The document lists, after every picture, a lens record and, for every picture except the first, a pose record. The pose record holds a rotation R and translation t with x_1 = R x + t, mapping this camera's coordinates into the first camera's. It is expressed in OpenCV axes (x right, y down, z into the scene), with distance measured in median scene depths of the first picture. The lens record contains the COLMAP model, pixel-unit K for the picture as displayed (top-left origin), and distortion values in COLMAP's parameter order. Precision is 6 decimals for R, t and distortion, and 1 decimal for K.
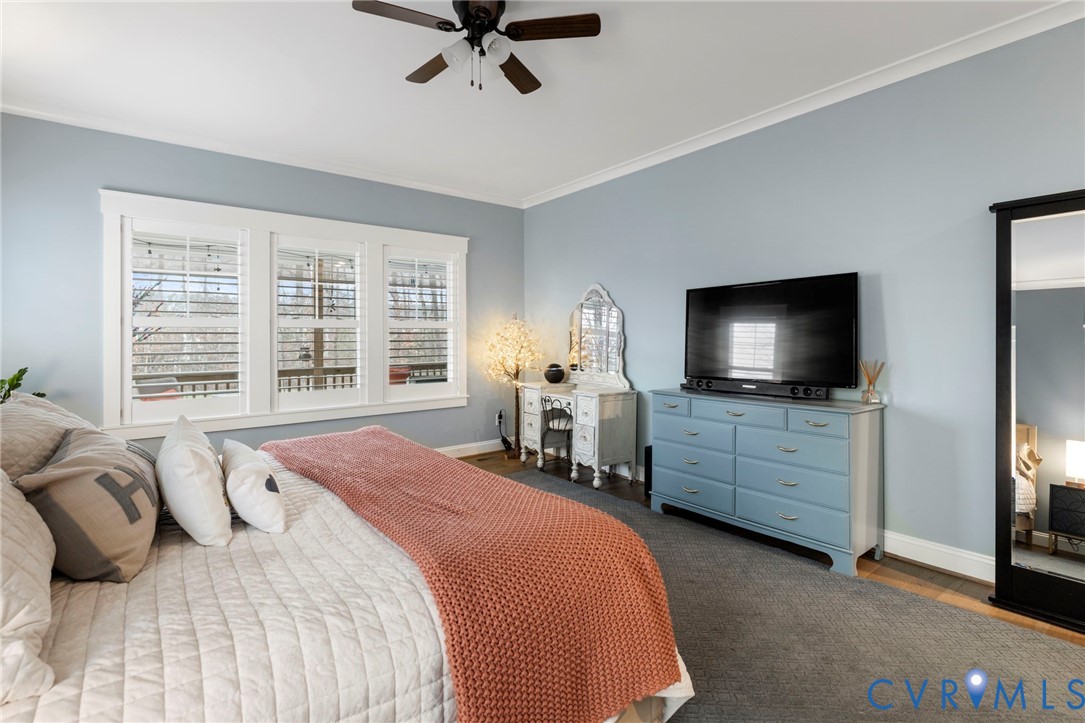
lens RADIAL K [[545.6, 0, 543.5], [0, 545.6, 334.7], [0, 0, 1]] dist [0.001213, 0.000185]
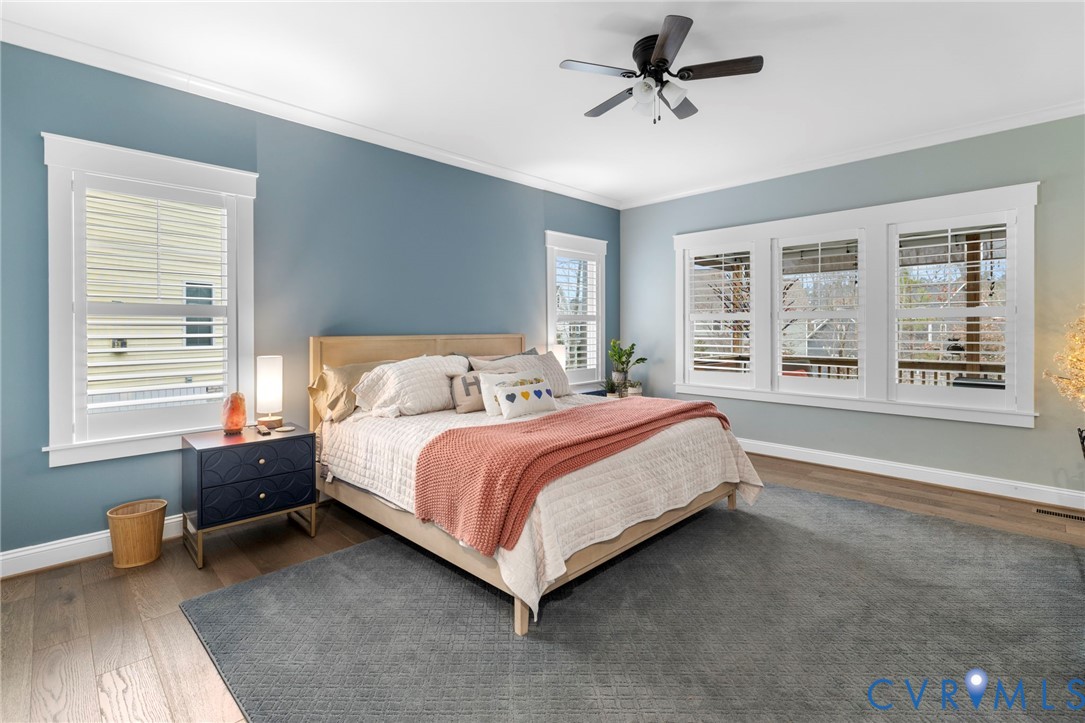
lens RADIAL K [[497.1, 0, 538.2], [0, 497.1, 331.7], [0, 0, 1]] dist [0.002113, 0.000296]
pose [[0.135985, 0.014432, -0.990606, 0.406132], [0.000905, 0.999892, 0.014692, -0.003203], [0.990710, -0.002895, 0.135957, 0.280188]]
